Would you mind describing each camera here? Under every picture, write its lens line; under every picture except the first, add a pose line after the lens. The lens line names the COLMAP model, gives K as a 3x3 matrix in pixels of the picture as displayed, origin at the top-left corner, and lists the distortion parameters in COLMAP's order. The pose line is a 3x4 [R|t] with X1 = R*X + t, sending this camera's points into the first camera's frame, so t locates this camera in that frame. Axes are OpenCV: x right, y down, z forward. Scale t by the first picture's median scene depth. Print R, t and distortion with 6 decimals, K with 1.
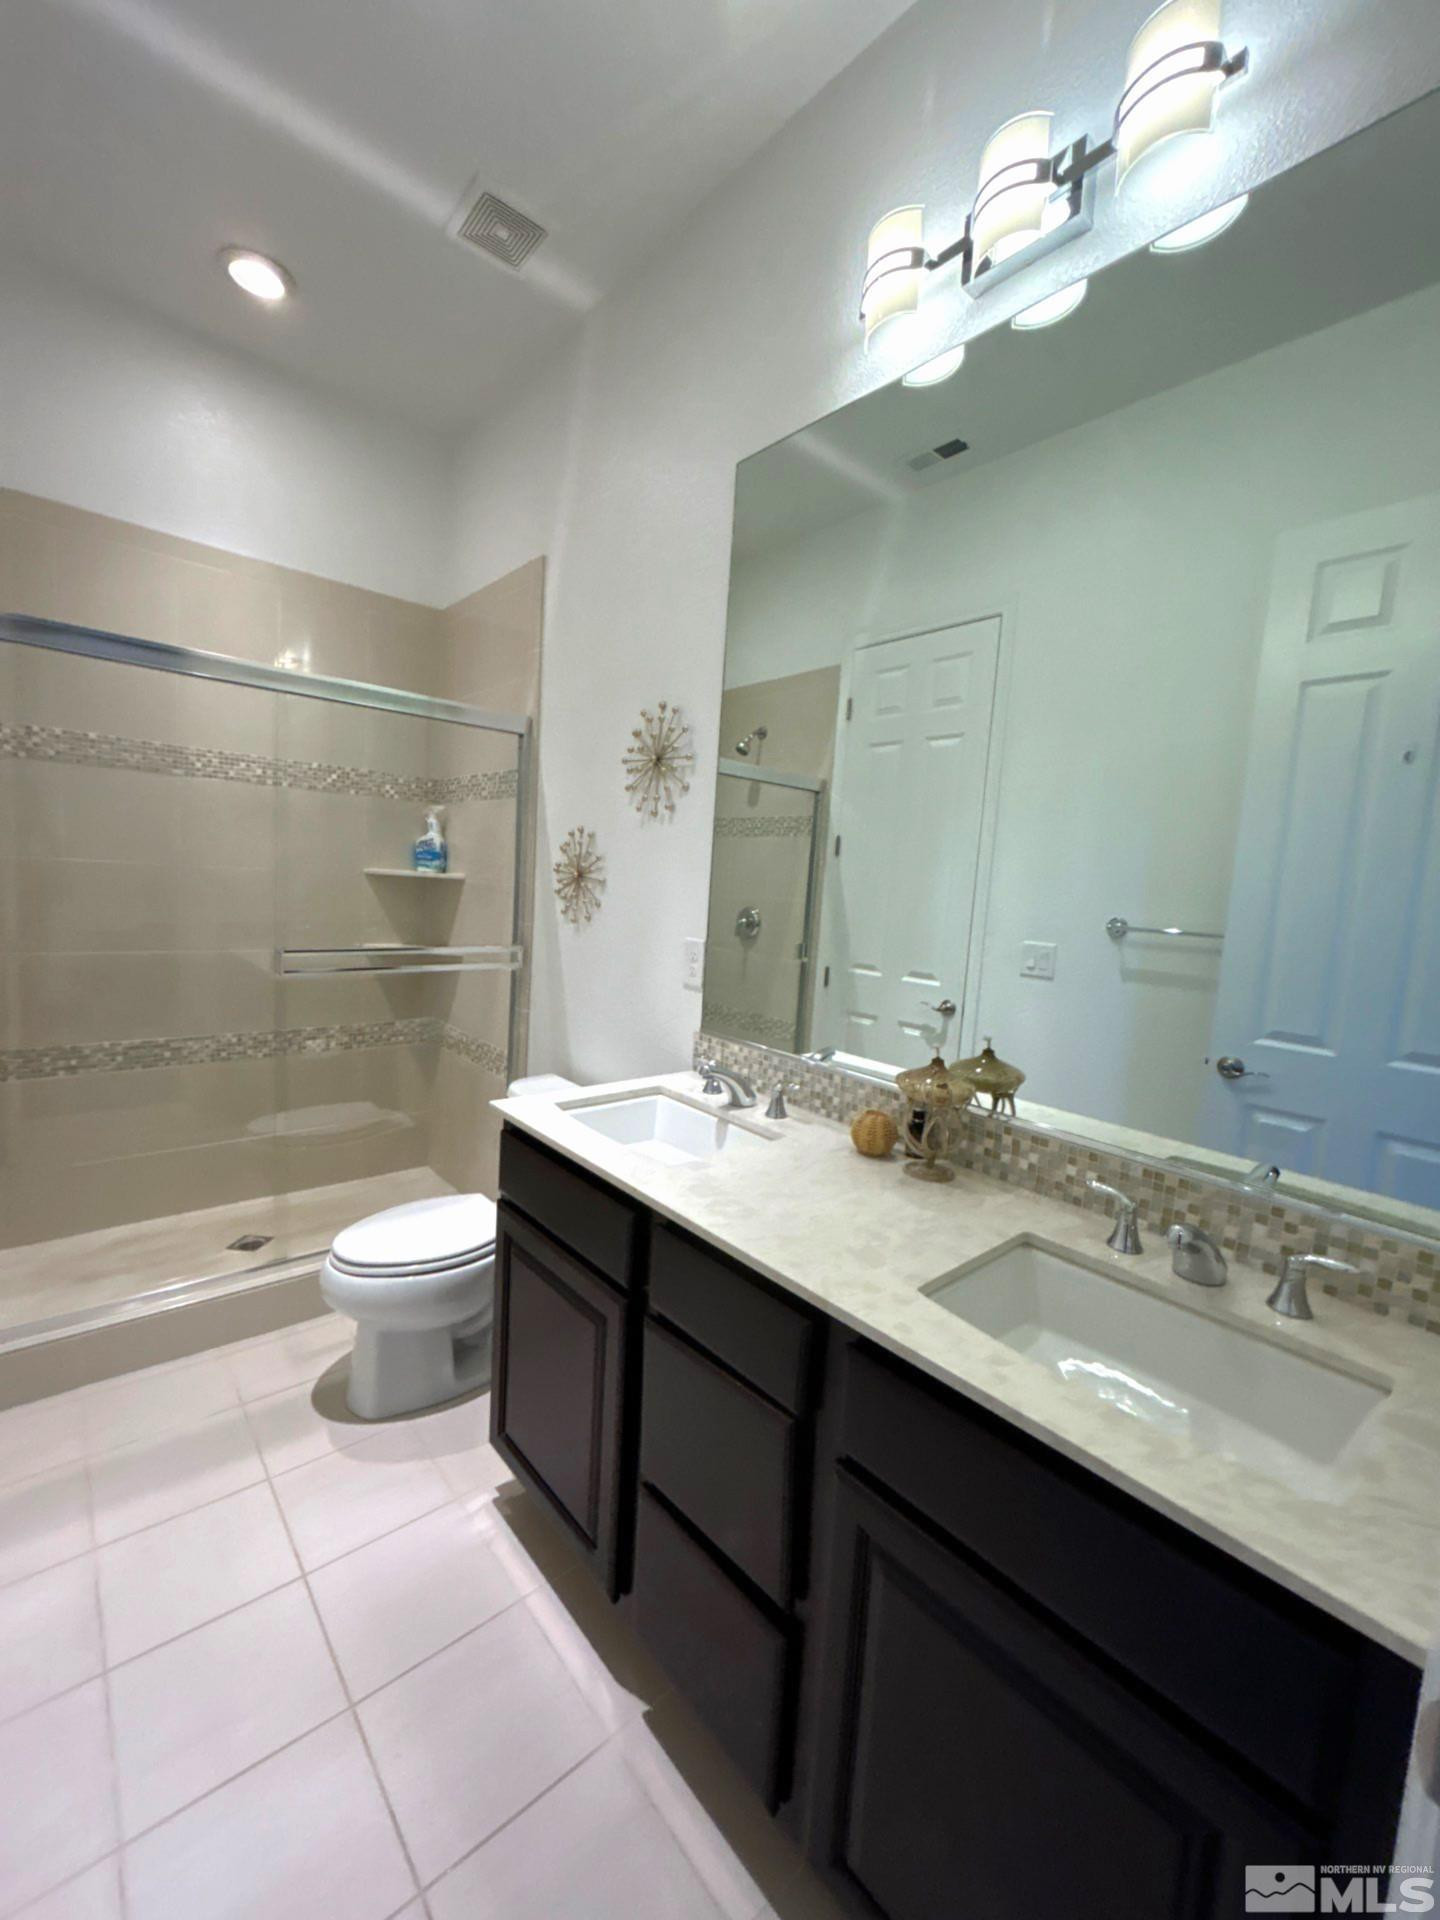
lens RADIAL K [[774.8, 0, 720.0], [0, 774.8, 960.0], [0, 0, 1]] dist [-0.001827, 0.000004]
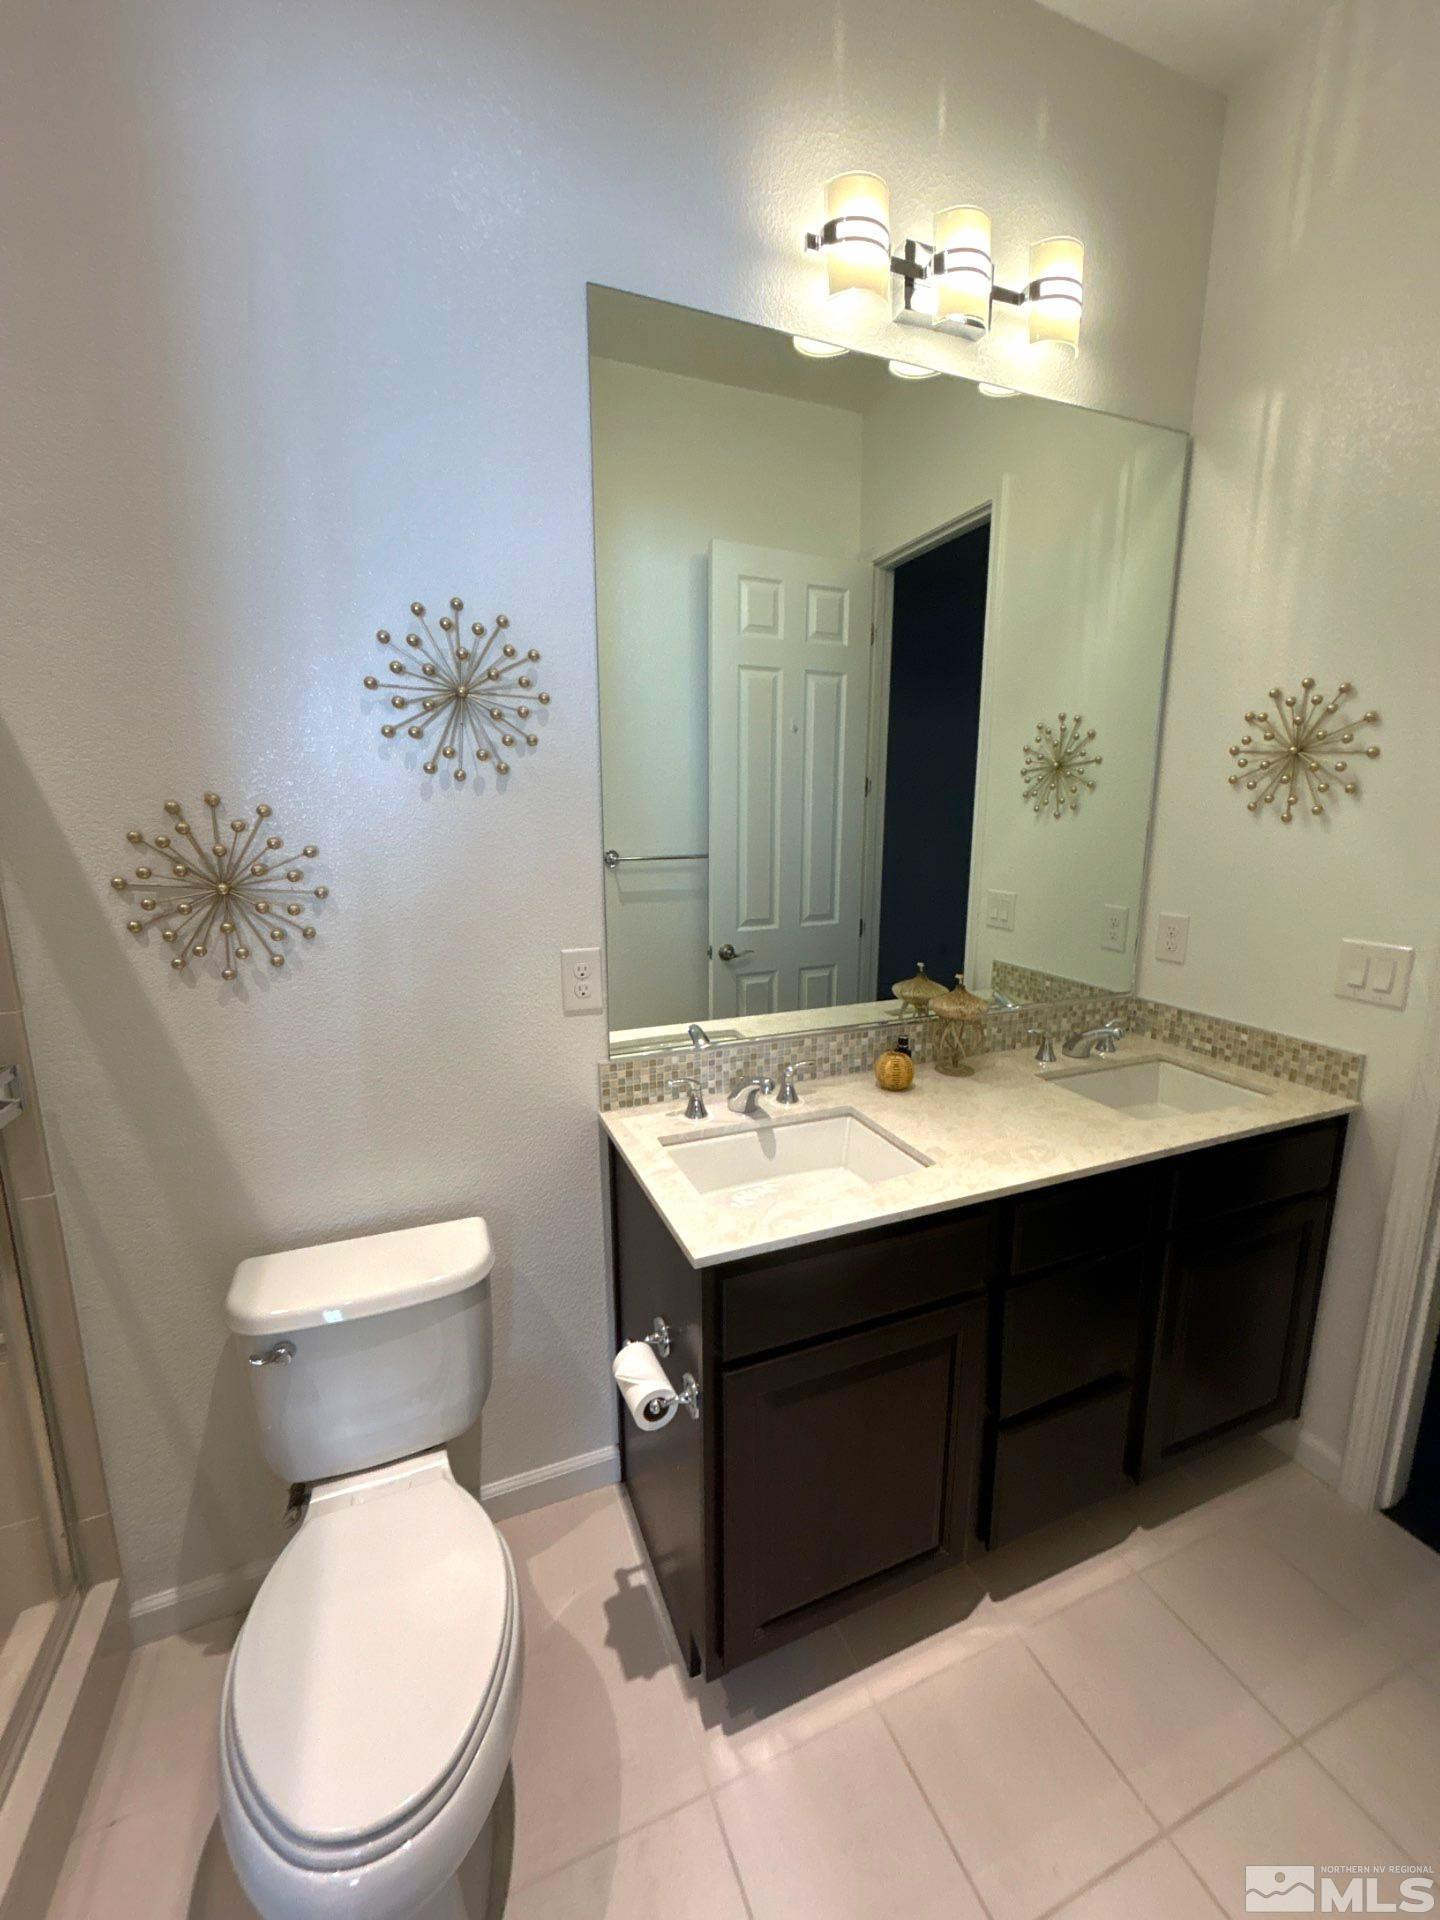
lens RADIAL K [[774.8, 0, 720.0], [0, 774.8, 960.0], [0, 0, 1]] dist [-0.001827, 0.000004]
pose [[0.318064, -0.242029, 0.916655, -0.754791], [0.119293, 0.969398, 0.214562, -0.179494], [-0.940534, 0.041106, 0.337203, 0.681847]]
